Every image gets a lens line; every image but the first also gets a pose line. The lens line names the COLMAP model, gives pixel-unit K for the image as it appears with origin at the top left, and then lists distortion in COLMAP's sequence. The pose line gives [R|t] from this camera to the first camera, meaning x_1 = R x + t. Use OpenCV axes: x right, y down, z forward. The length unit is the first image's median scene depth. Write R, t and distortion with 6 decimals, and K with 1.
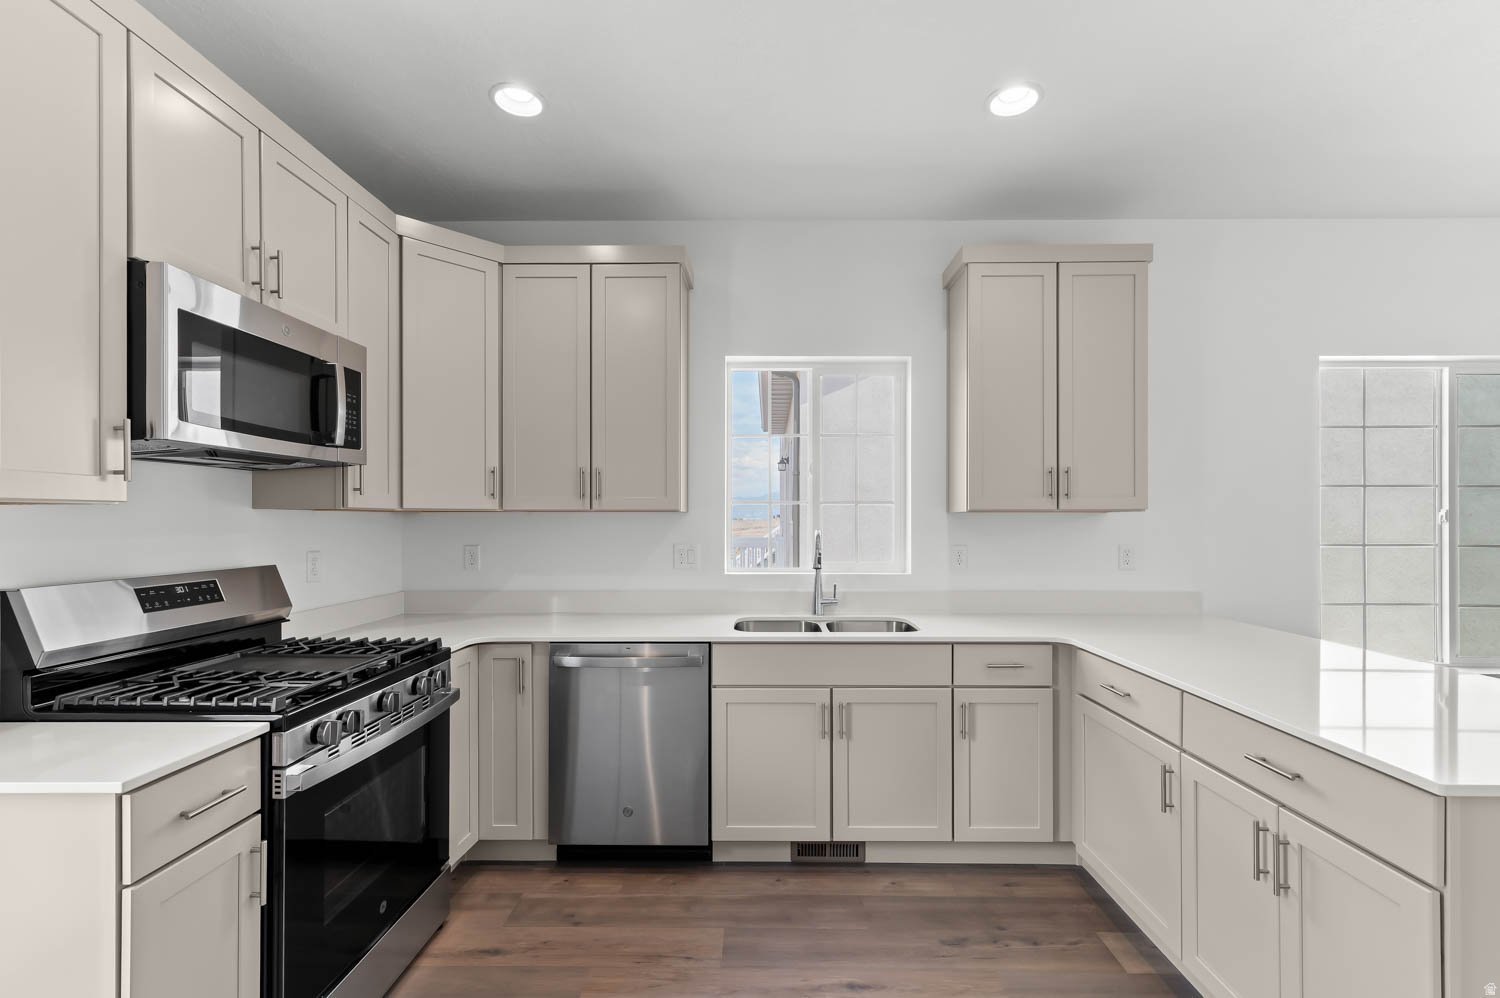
lens RADIAL K [[660.4, 0, 758.7], [0, 660.4, 517.6], [0, 0, 1]] dist [-0.000019, -0.000060]
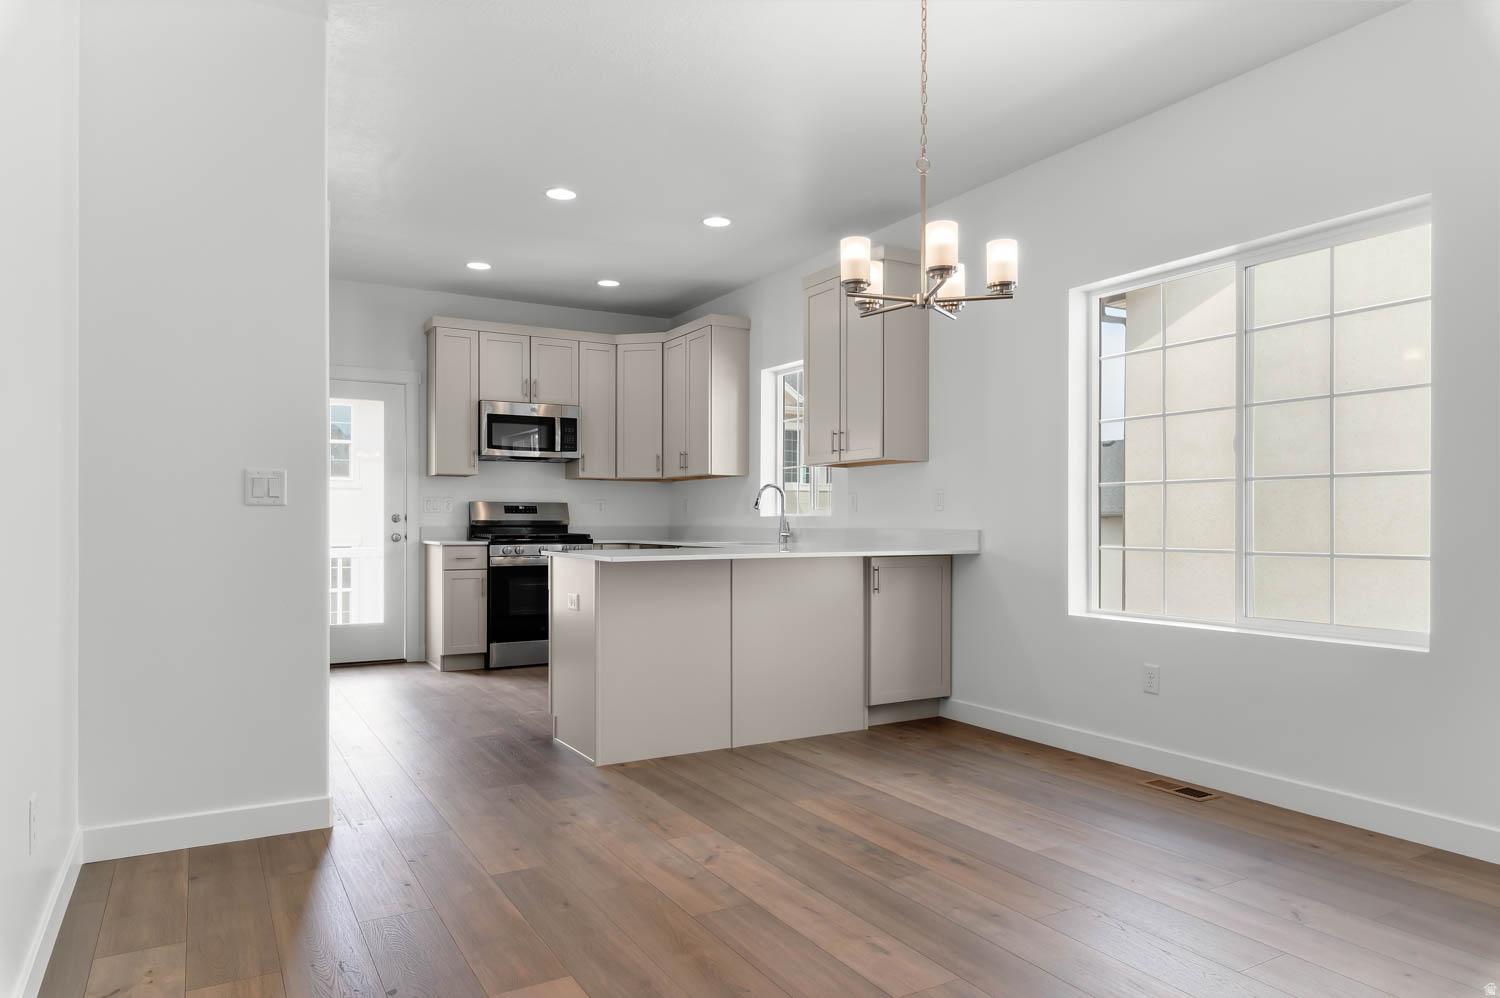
lens RADIAL K [[942.7, 0, 754.2], [0, 942.7, 522.1], [0, 0, 1]] dist [0.000942, -0.000308]
pose [[0.516105, 0.003275, -0.856519, 2.509478], [0.001052, 0.999990, 0.004458, 0.127308], [0.856524, -0.003202, 0.516097, -0.169722]]
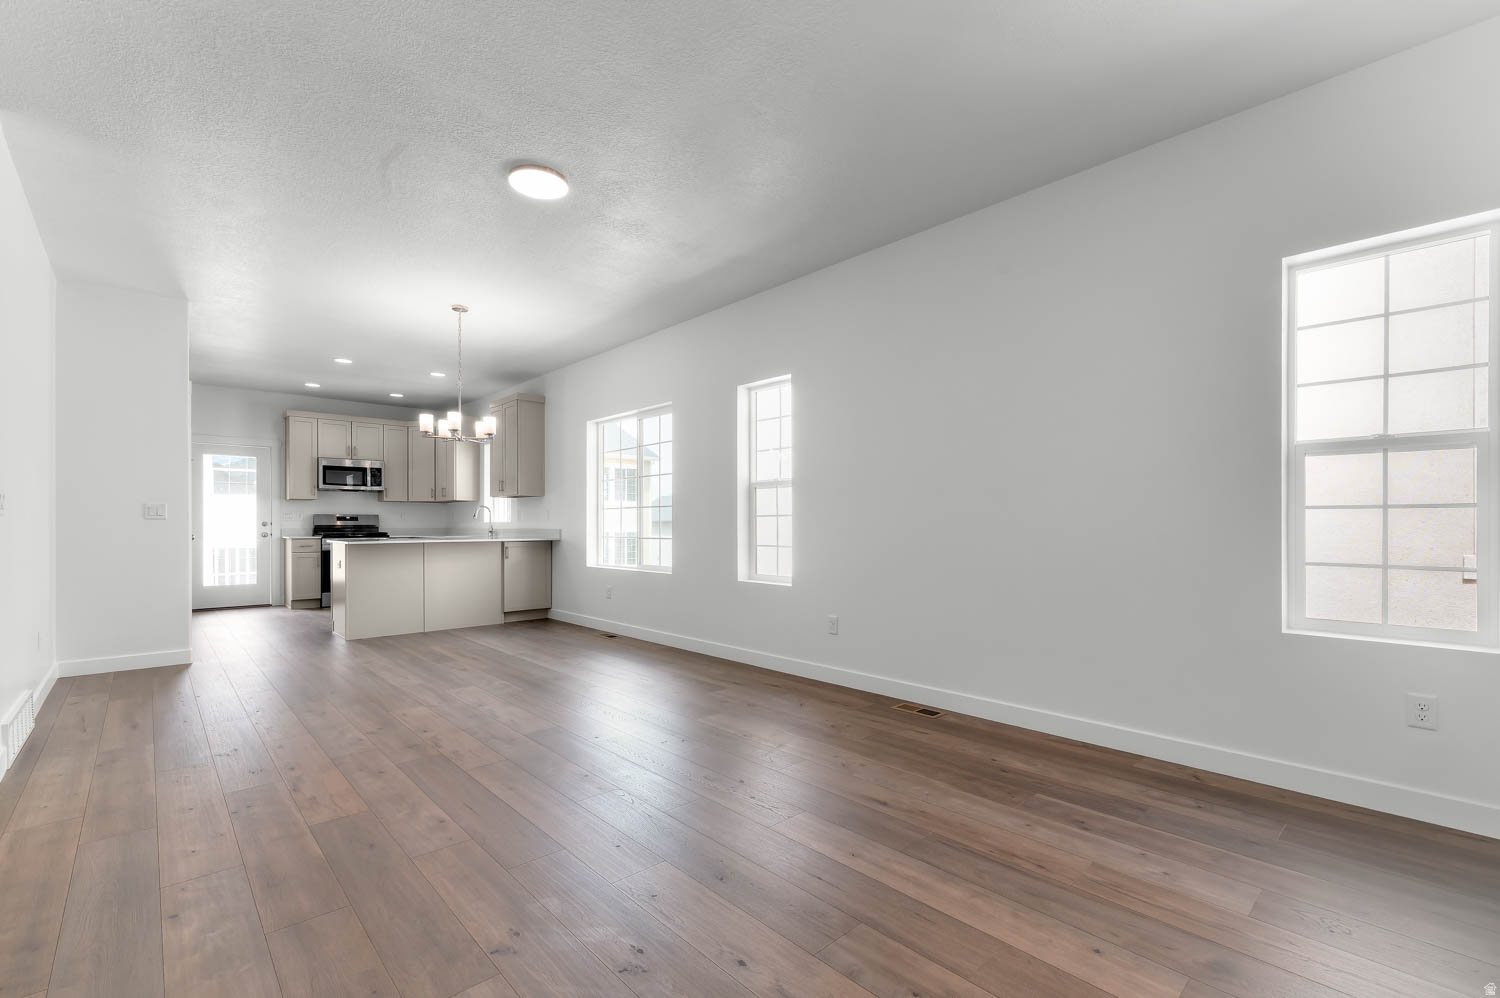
lens RADIAL K [[637.4, 0, 749.3], [0, 637.4, 525.3], [0, 0, 1]] dist [-0.000145, -0.000019]
pose [[0.694922, 0.001988, -0.719082, 3.828013], [0.002826, 0.999981, 0.005495, 0.123520], [0.719079, -0.005851, 0.694903, -0.122009]]
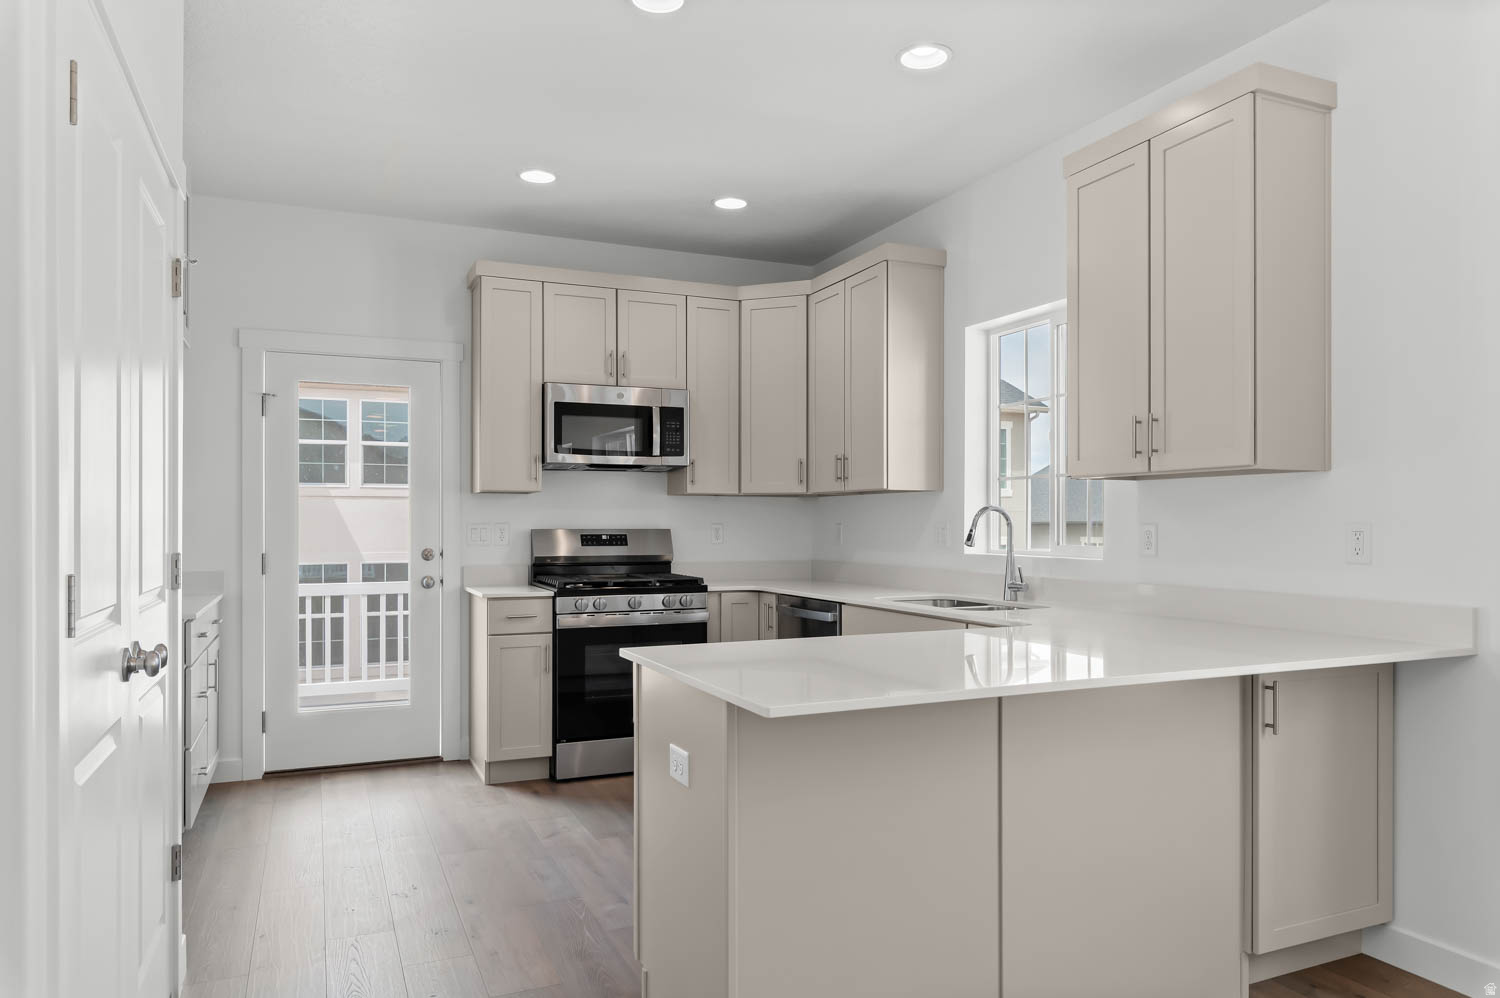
lens RADIAL K [[995.5, 0, 751.0], [0, 995.5, 522.2], [0, 0, 1]] dist [-0.001570, -0.000834]
pose [[0.413053, -0.000570, -0.910707, 1.620544], [0.002847, 0.999996, 0.000665, 0.053619], [0.910703, -0.002867, 0.413053, 0.156155]]
